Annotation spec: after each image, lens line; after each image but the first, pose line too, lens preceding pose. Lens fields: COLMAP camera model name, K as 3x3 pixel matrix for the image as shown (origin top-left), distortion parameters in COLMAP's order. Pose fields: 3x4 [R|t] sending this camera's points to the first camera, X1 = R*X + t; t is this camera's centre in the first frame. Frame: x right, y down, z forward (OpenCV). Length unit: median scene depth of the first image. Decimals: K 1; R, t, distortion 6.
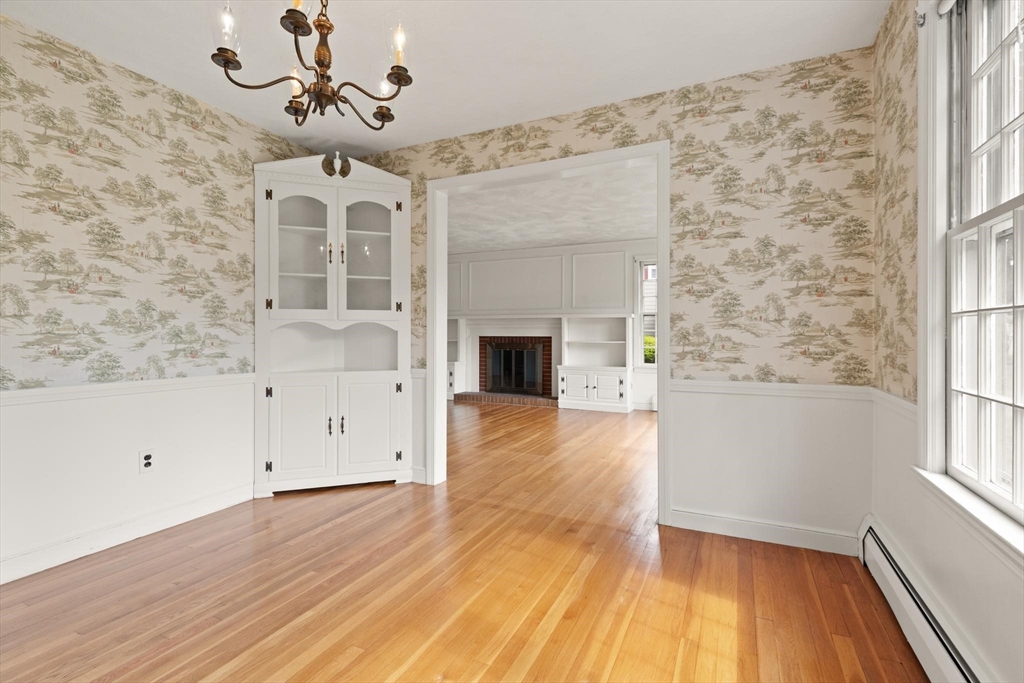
lens RADIAL K [[469.9, 0, 519.9], [0, 469.9, 336.9], [0, 0, 1]] dist [0.029094, 0.000242]
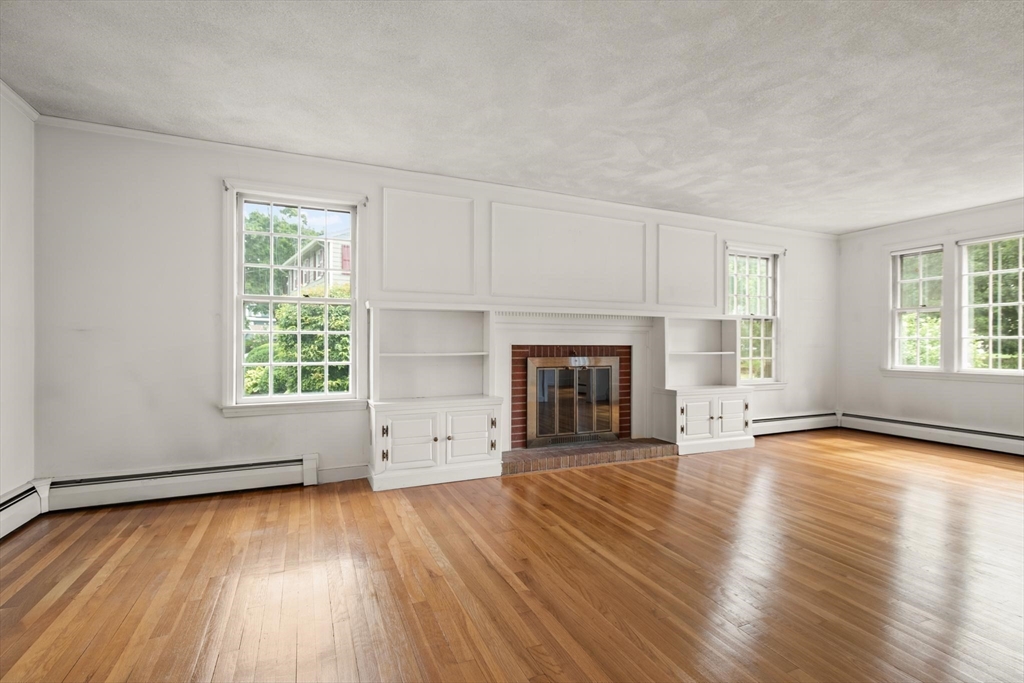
lens RADIAL K [[469.9, 0, 522.2], [0, 469.9, 344.7], [0, 0, 1]] dist [0.029094, 0.000242]
pose [[0.644032, 0.000236, 0.764998, -0.519791], [0.000857, 0.999999, -0.001030, -0.001062], [-0.764998, 0.001319, 0.644031, 0.698764]]
